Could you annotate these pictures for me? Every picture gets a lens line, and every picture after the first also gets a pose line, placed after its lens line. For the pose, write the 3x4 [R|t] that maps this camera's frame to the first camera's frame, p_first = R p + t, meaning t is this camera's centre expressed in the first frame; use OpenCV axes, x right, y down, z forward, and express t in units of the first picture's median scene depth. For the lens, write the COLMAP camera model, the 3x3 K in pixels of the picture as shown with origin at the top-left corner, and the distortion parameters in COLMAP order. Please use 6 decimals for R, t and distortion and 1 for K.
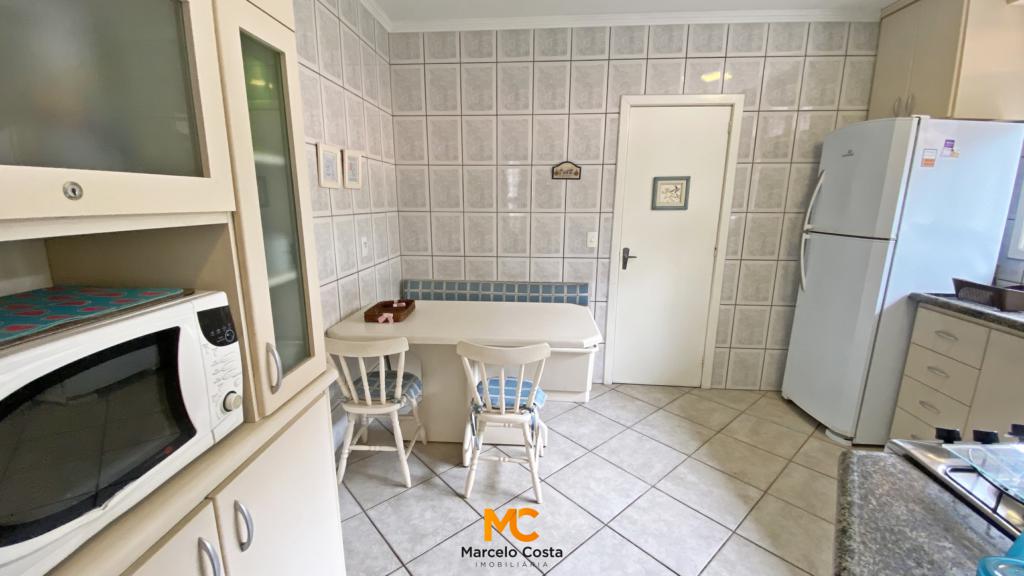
lens RADIAL K [[418.1, 0, 511.9], [0, 418.1, 286.1], [0, 0, 1]] dist [0.000222, -0.012429]
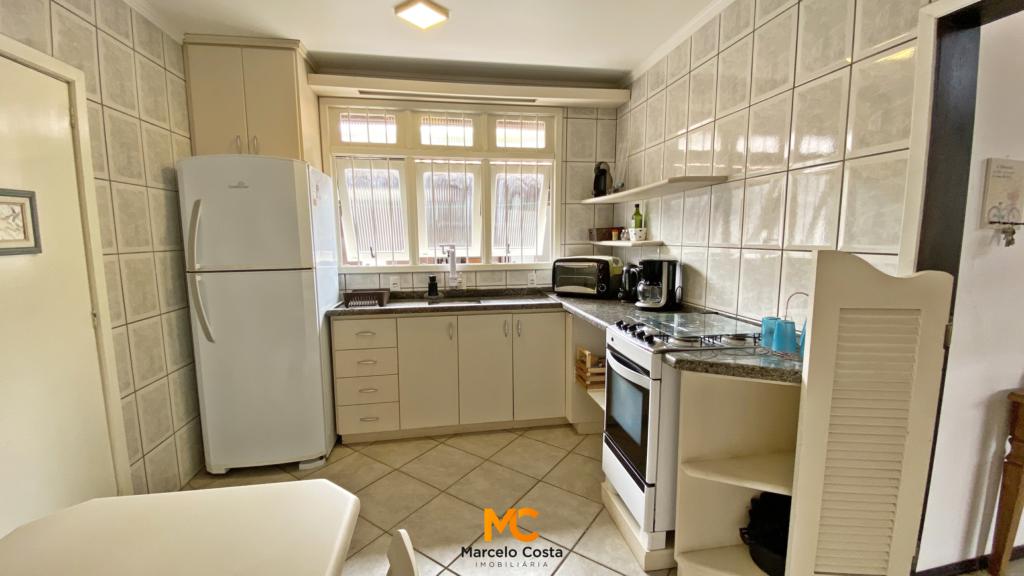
lens RADIAL K [[418.1, 0, 513.7], [0, 418.1, 289.0], [0, 0, 1]] dist [0.000222, -0.012429]
pose [[-0.242136, -0.121207, 0.962642, -0.244429], [0.202252, 0.964065, 0.172259, -0.113192], [-0.948928, 0.236407, -0.208920, 0.581024]]
